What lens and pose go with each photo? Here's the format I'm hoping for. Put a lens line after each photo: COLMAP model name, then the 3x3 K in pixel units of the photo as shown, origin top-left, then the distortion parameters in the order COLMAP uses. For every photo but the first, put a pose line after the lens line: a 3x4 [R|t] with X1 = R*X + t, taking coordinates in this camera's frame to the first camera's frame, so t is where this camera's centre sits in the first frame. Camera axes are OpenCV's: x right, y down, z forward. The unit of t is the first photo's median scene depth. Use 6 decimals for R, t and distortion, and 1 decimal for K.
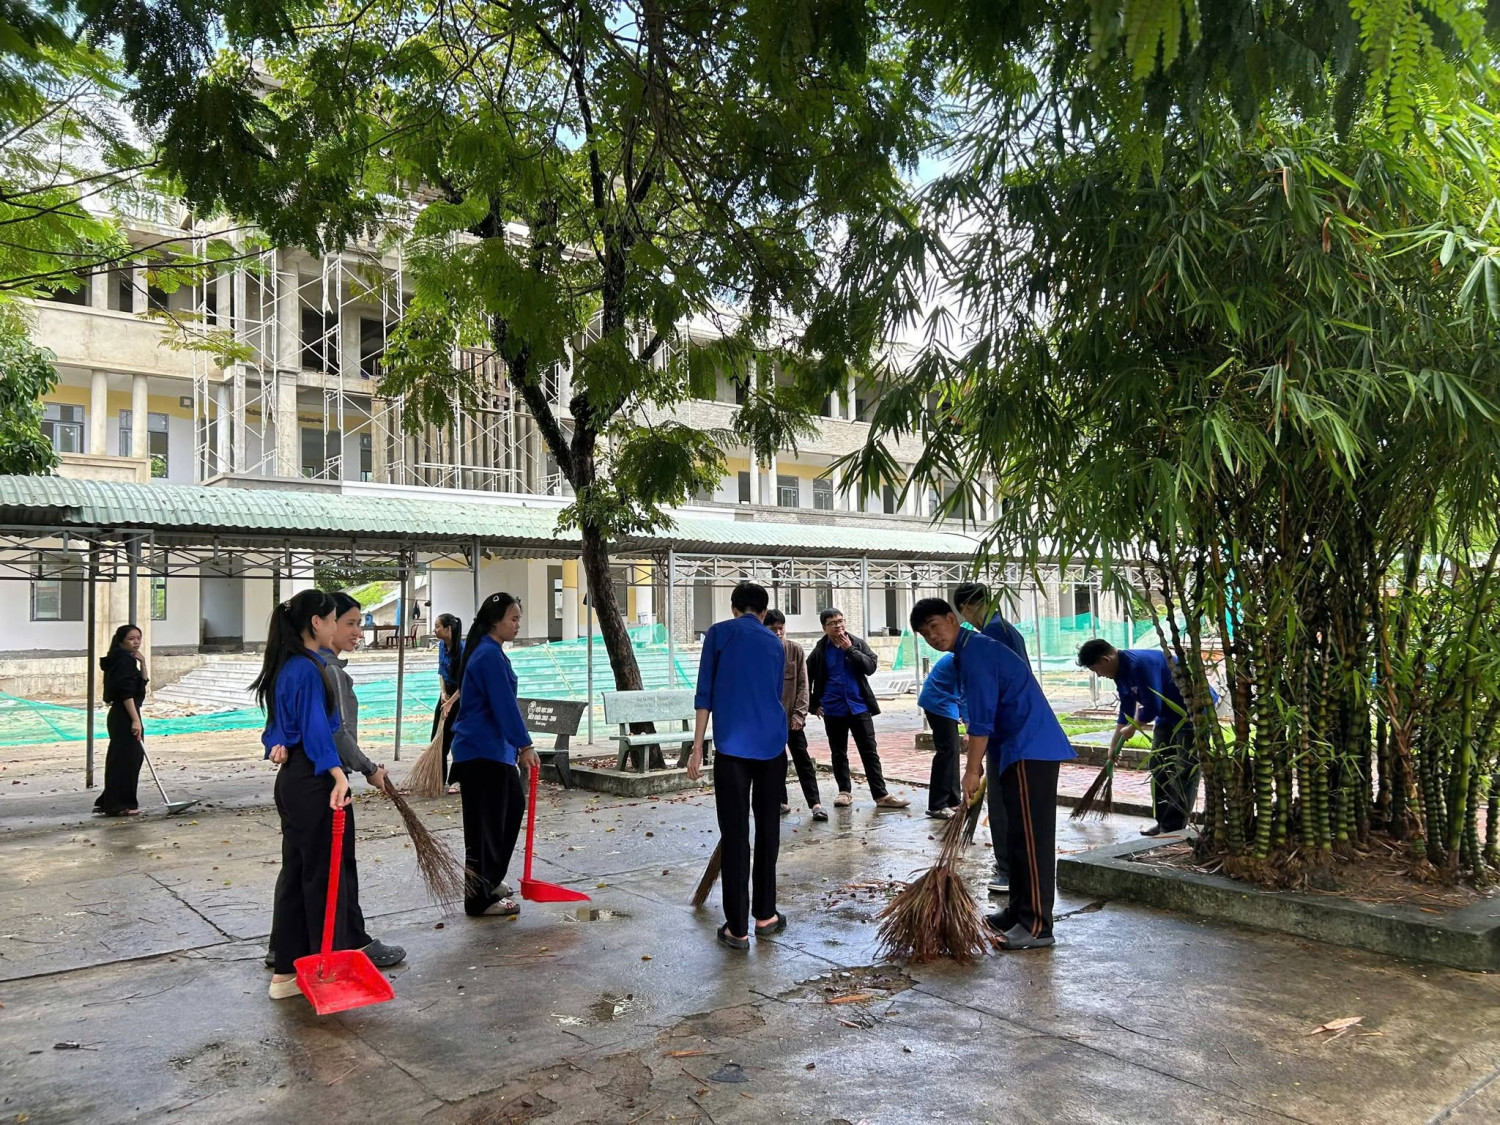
lens RADIAL K [[1138.9, 0, 749.4], [0, 1138.9, 563.6], [0, 0, 1]] dist [0.050727, -0.059650]
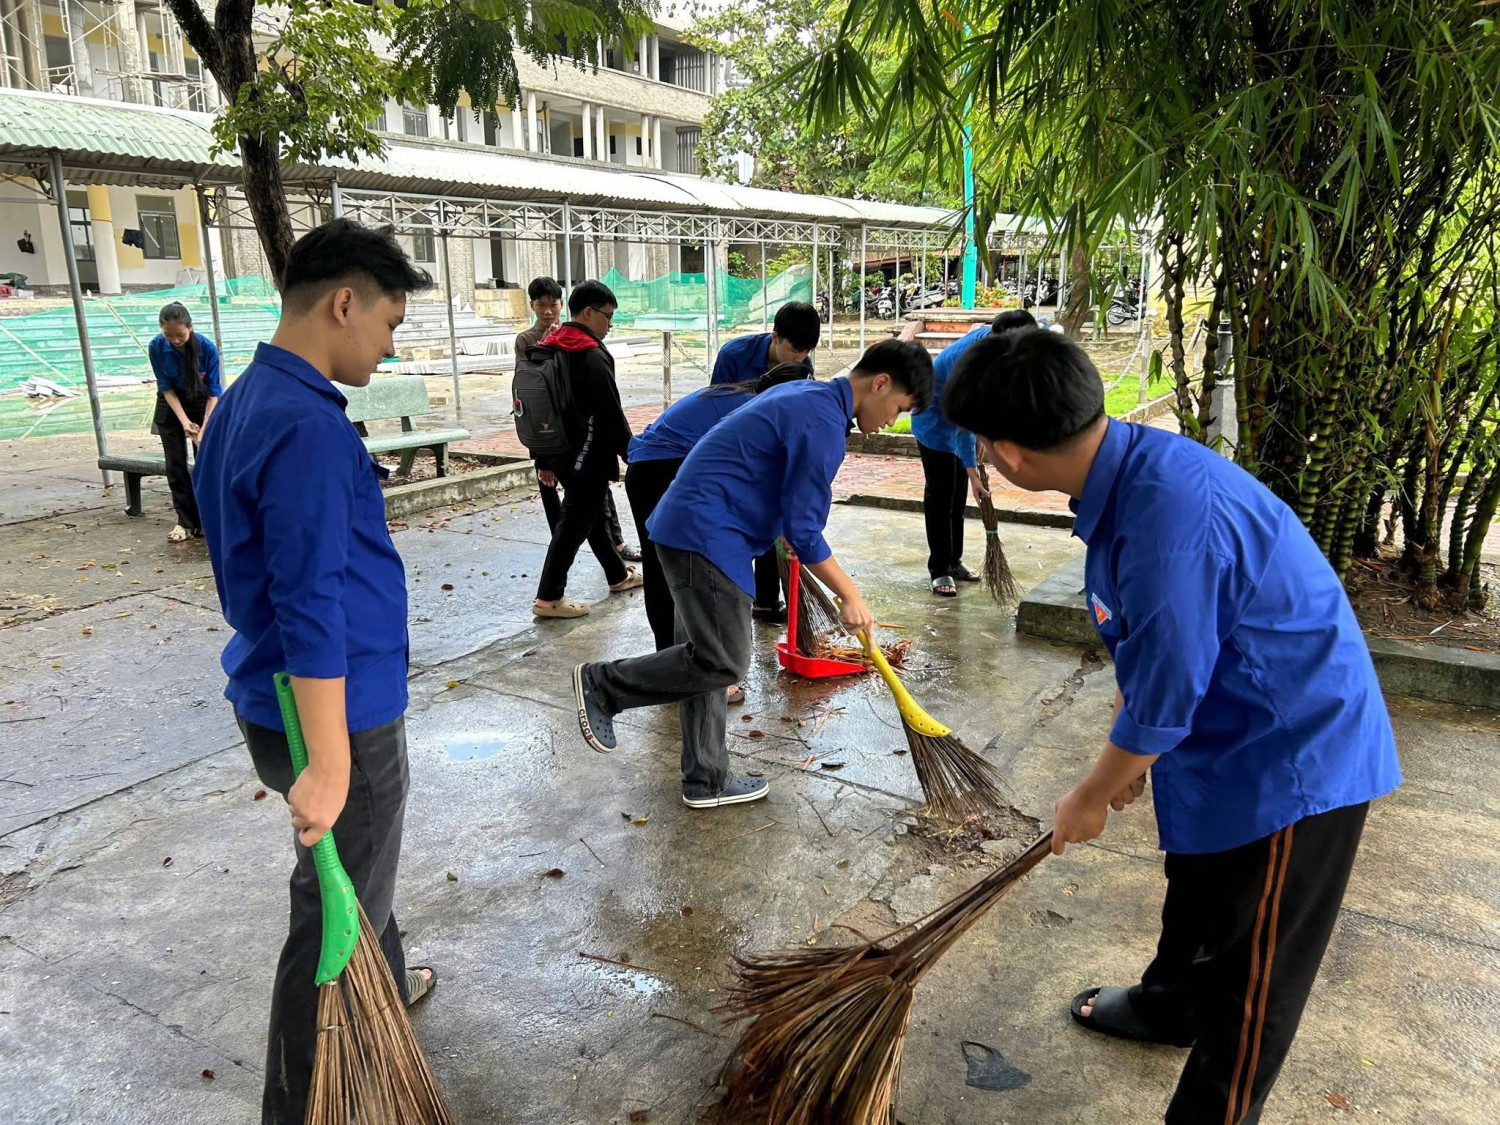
lens RADIAL K [[1139.0, 0, 743.5], [0, 1139.0, 561.1], [0, 0, 1]] dist [0.049683, -0.055939]
pose [[0.934743, -0.071234, 0.348112, -0.097974], [-0.035092, 0.956403, 0.289936, -0.002950], [-0.353588, -0.283231, 0.891491, 0.154900]]
